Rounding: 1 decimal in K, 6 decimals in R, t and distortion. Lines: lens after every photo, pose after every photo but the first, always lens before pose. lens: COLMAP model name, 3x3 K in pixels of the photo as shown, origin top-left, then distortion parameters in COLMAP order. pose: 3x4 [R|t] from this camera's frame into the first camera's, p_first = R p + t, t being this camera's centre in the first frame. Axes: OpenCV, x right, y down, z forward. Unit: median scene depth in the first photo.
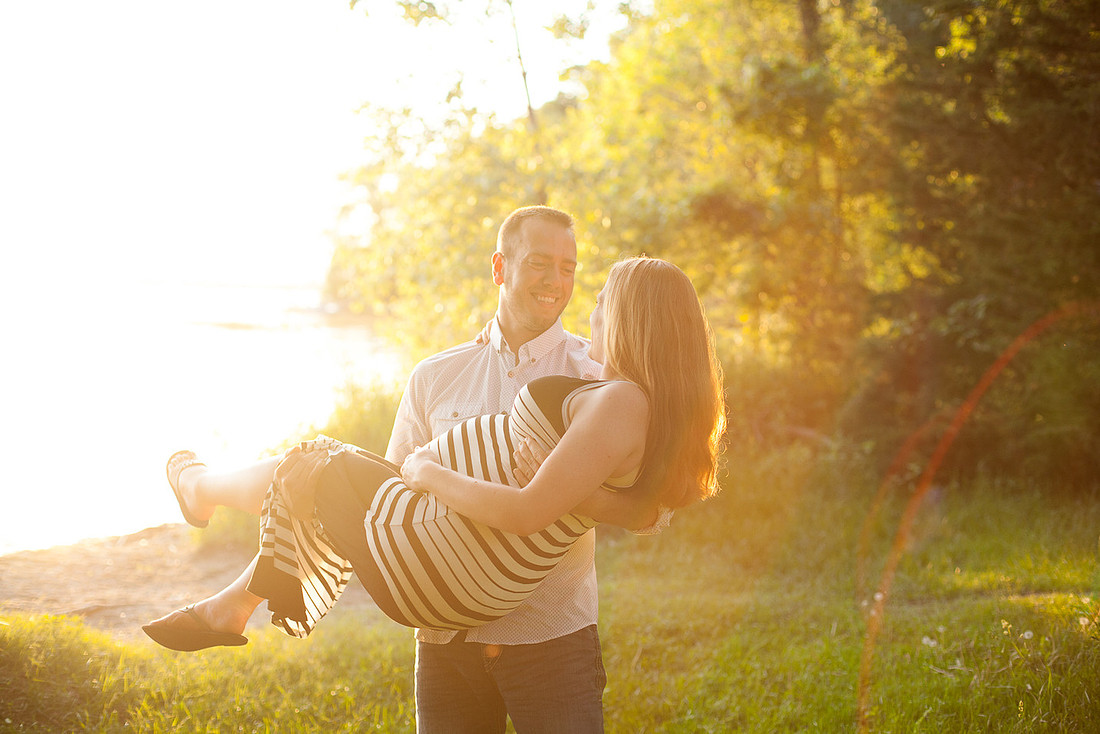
lens RADIAL K [[1522.4, 0, 550.0], [0, 1522.4, 367.0], [0, 0, 1]] dist [-0.130612, 0.025364]
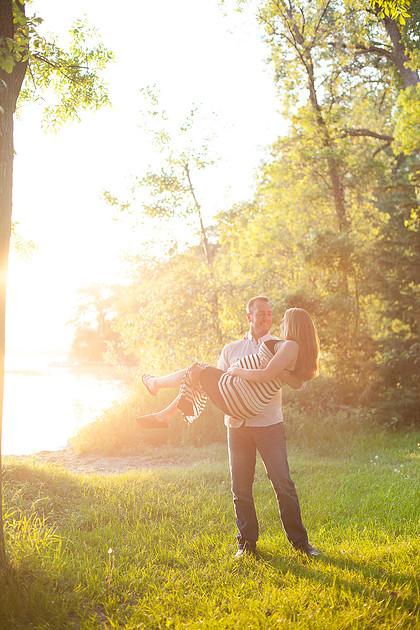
lens RADIAL K [[934.9, 0, 209.2], [0, 934.9, 296.9], [0, 0, 1]] dist [0.110466, -1.170724]
pose [[0.999585, -0.014916, 0.024653, -0.046420], [0.017659, 0.993202, -0.115052, 0.035987], [-0.022769, 0.115440, 0.993053, -0.291556]]
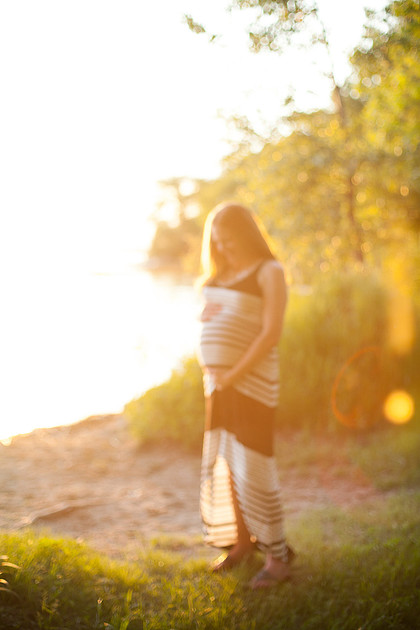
lens RADIAL K [[871.9, 0, 210.0], [0, 871.9, 315.0], [0, 0, 1]] dist [-0.130612, 0.025364]
pose [[0.998239, -0.002017, -0.059280, -0.089895], [0.003048, 0.999846, 0.017294, 0.002130], [0.059236, -0.017445, 0.998092, 0.202716]]
